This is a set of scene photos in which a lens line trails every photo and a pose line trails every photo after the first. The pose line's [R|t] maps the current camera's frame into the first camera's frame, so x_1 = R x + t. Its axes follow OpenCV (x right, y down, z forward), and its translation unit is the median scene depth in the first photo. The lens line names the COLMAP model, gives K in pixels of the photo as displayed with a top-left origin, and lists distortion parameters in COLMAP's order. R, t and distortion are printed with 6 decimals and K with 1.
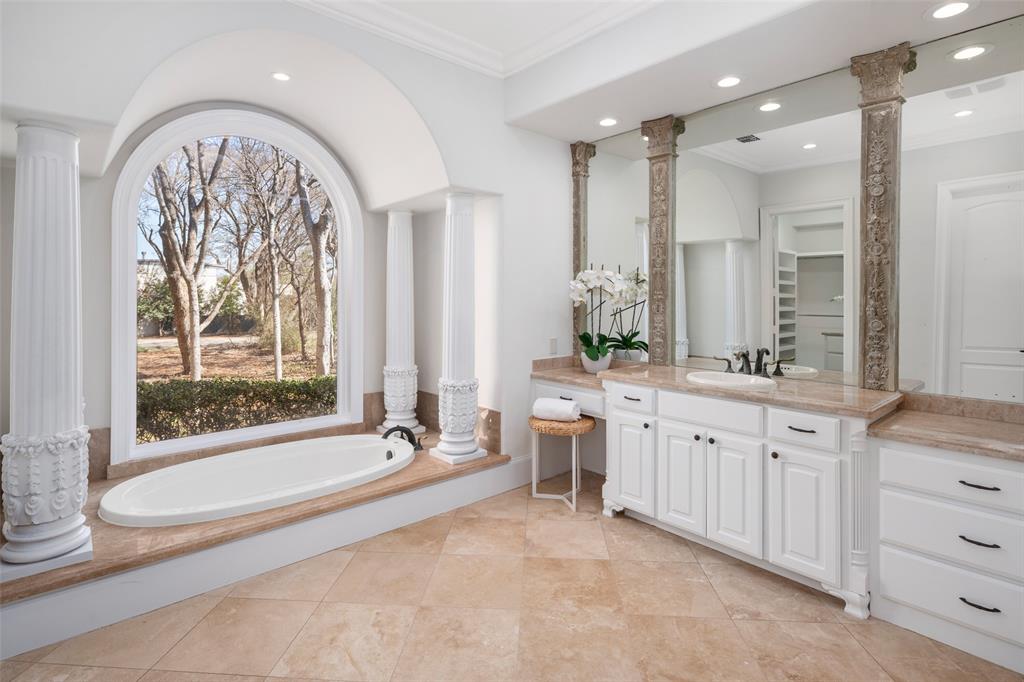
lens RADIAL K [[504.8, 0, 511.4], [0, 504.8, 298.4], [0, 0, 1]] dist [-0.000293, -0.000956]
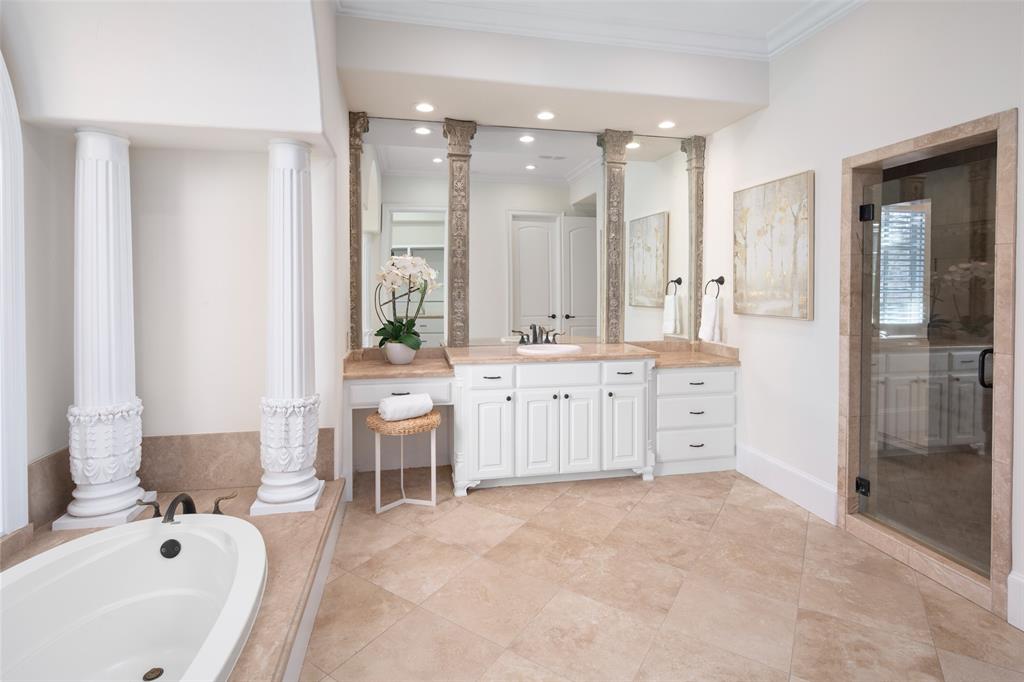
lens RADIAL K [[491.6, 0, 511.0], [0, 491.6, 291.3], [0, 0, 1]] dist [0.002659, -0.000217]
pose [[0.494502, -0.012076, 0.869092, -0.709024], [-0.001047, 0.999894, 0.014489, -0.004799], [-0.869176, -0.008074, 0.494437, 0.465993]]
